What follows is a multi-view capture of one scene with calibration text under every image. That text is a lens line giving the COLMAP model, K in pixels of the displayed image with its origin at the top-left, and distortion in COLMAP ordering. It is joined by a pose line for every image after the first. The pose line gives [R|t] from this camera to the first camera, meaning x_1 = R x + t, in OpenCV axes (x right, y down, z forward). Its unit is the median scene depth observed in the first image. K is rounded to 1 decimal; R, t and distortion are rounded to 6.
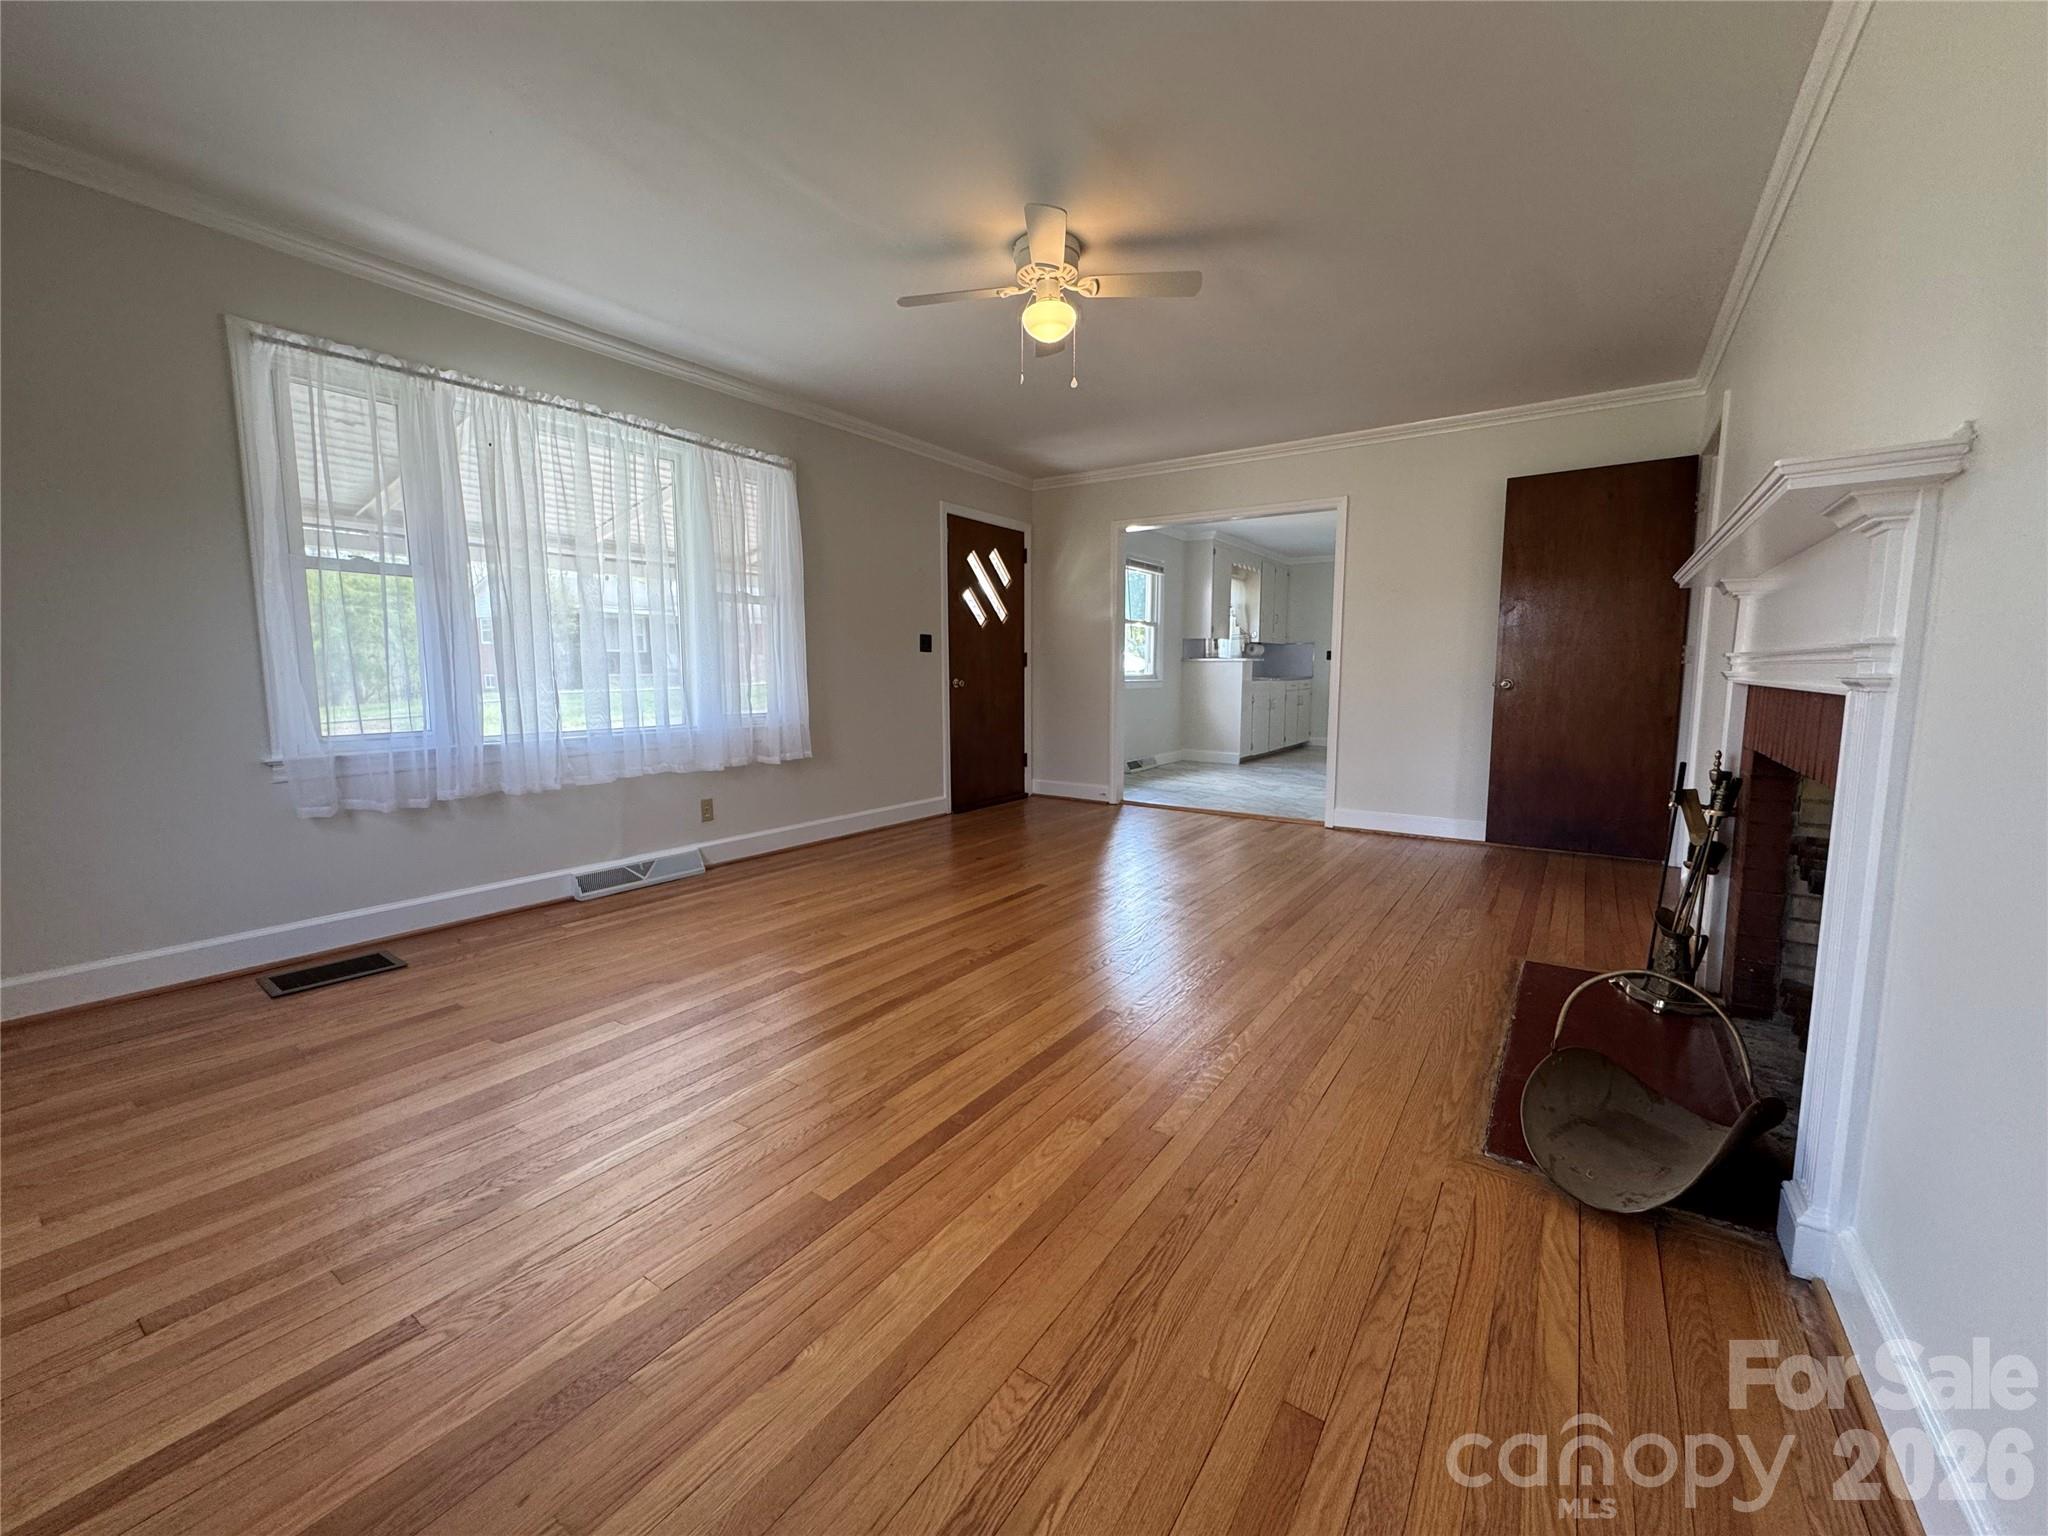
lens RADIAL K [[813.0, 0, 1032.8], [0, 813.0, 748.4], [0, 0, 1]] dist [-0.004763, 0.001114]
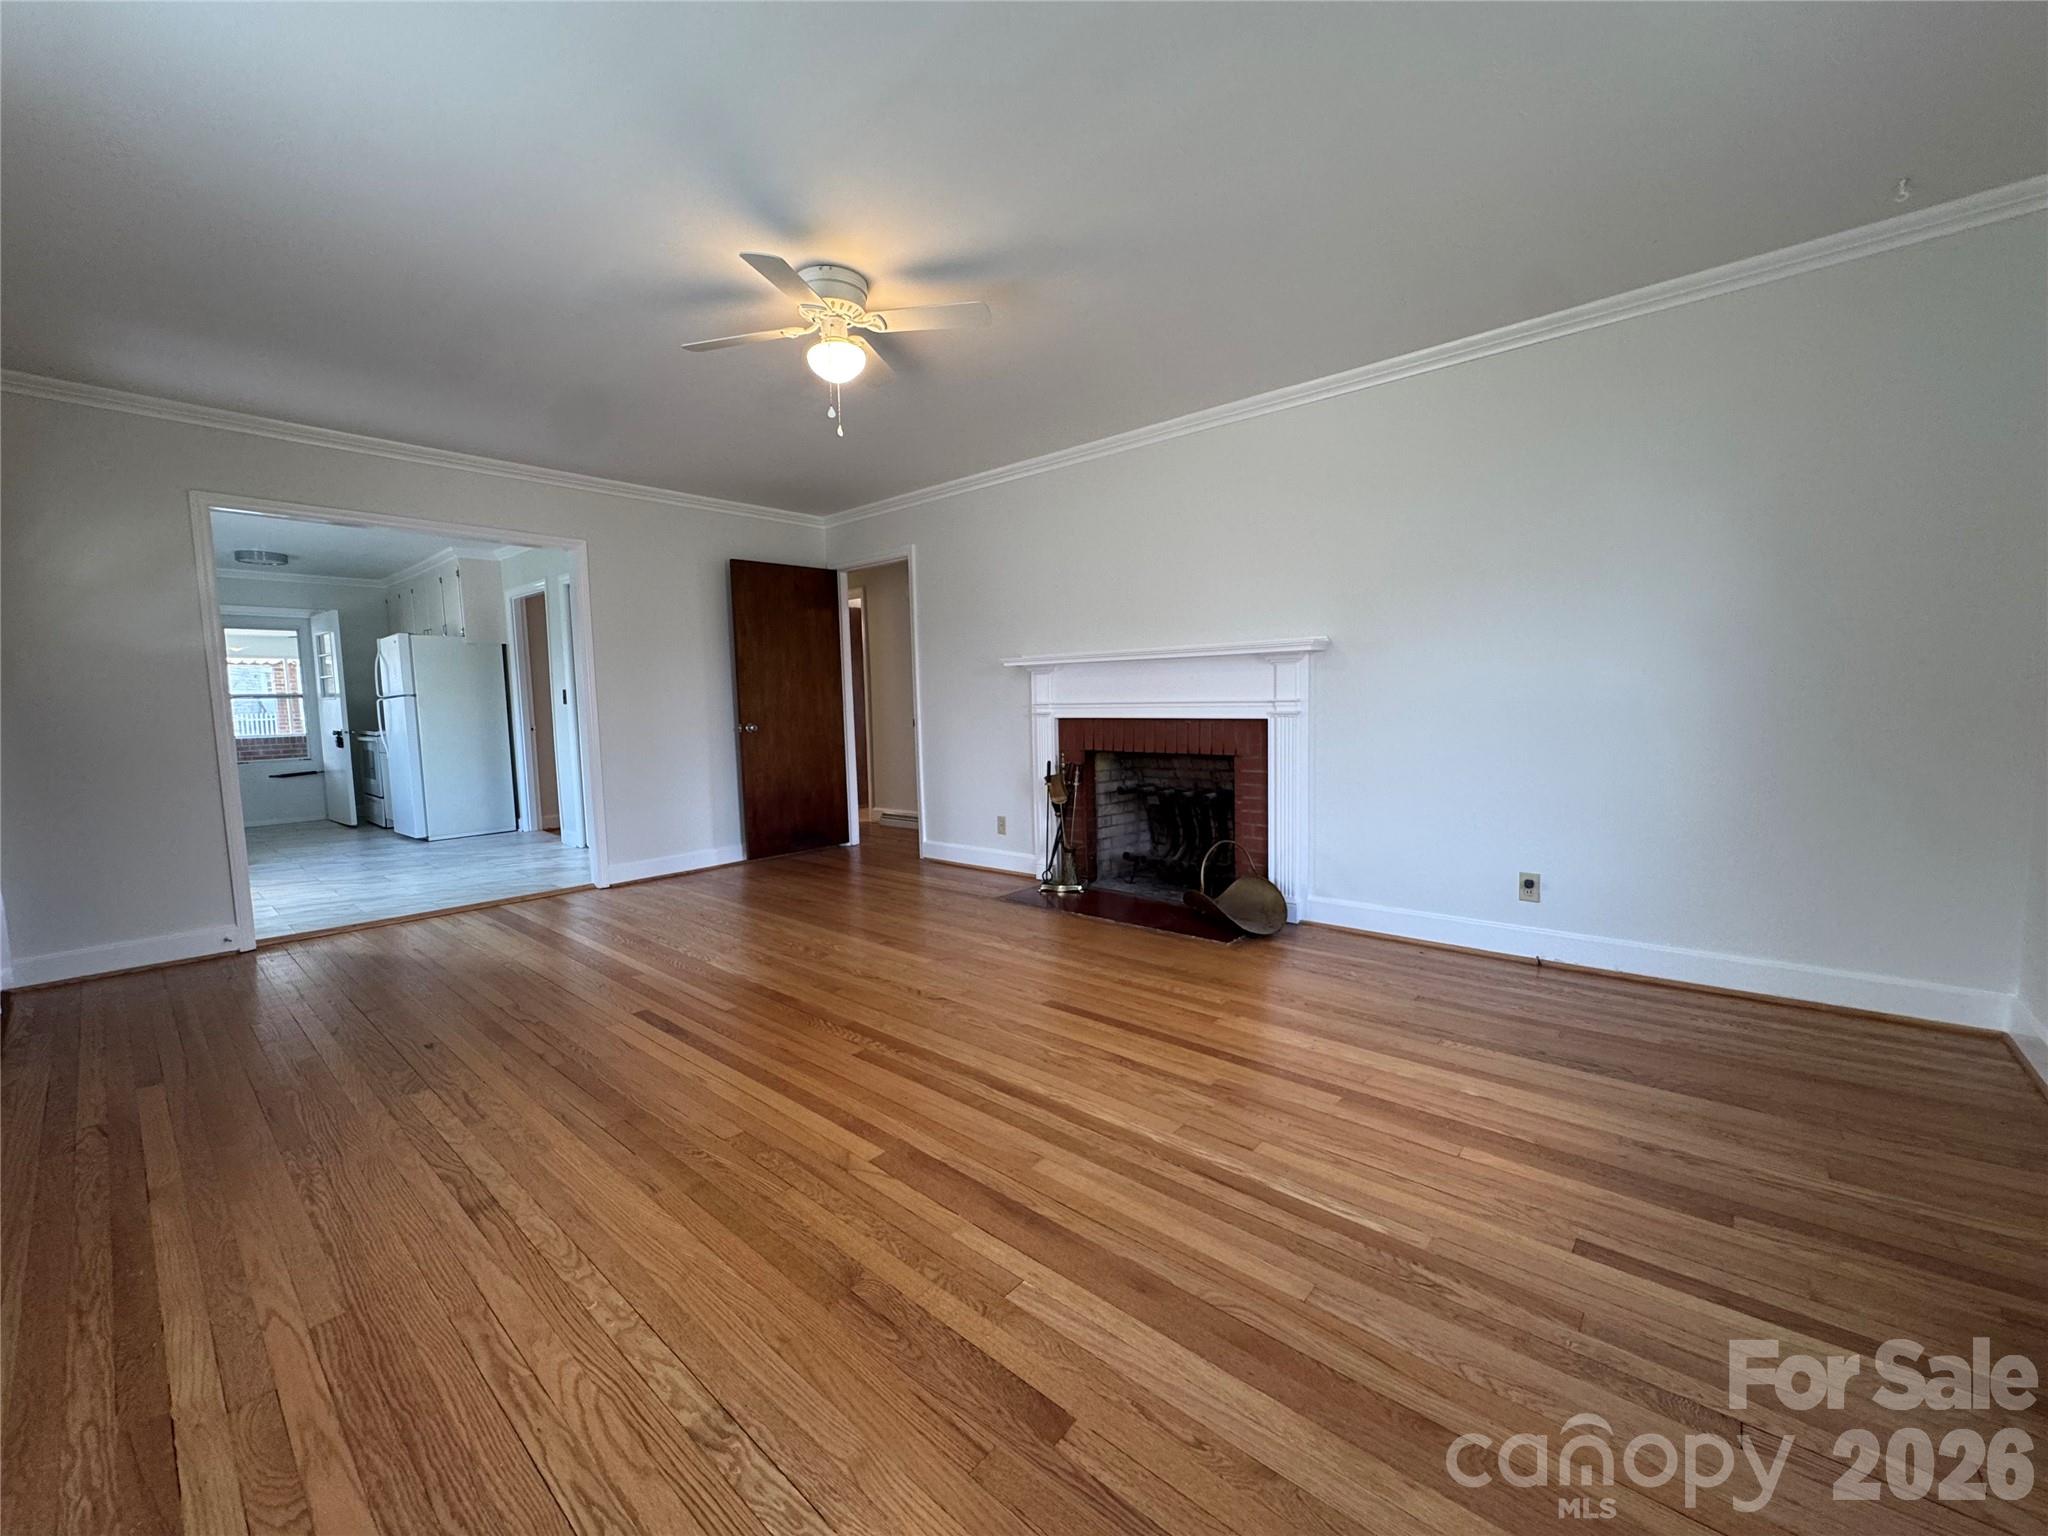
lens RADIAL K [[813.0, 0, 1011.5], [0, 813.0, 762.5], [0, 0, 1]] dist [-0.004763, 0.001114]
pose [[0.132464, -0.079036, 0.988032, -0.713010], [0.115599, 0.991245, 0.063794, -0.075084], [-0.984424, 0.105765, 0.140440, 0.556238]]
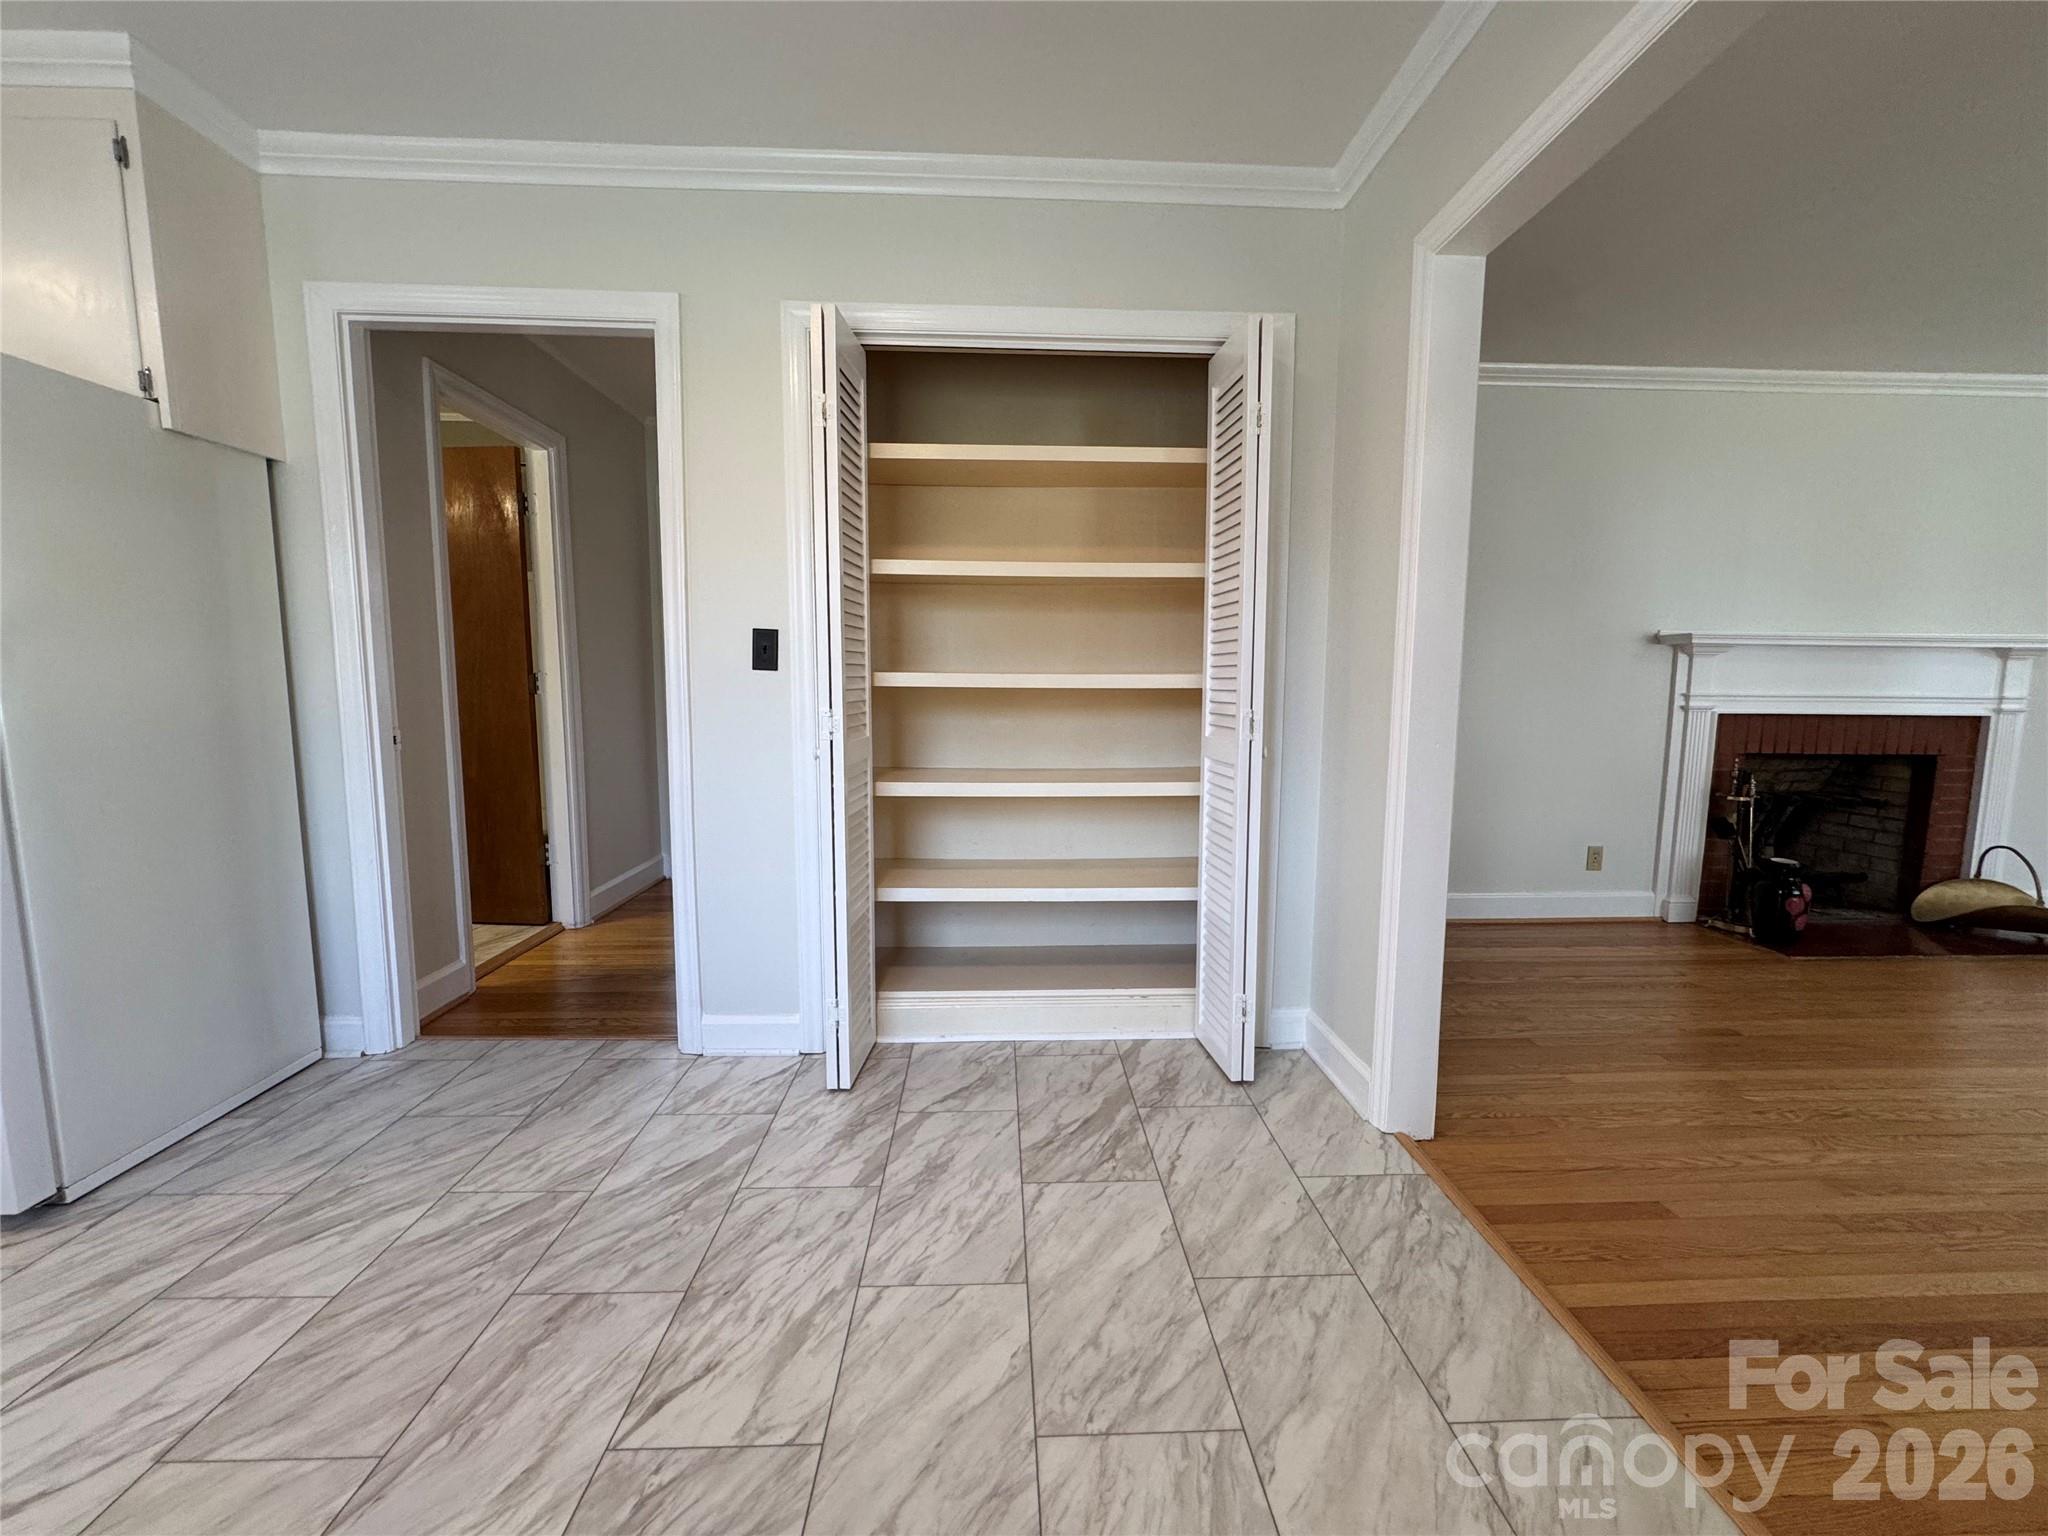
lens RADIAL K [[813.0, 0, 1027.2], [0, 813.0, 765.2], [0, 0, 1]] dist [-0.004763, 0.001114]
pose [[-0.588173, -0.092410, 0.803438, 0.280817], [0.068654, 0.984159, 0.163456, -0.215706], [-0.805816, 0.151300, -0.572511, 1.951865]]
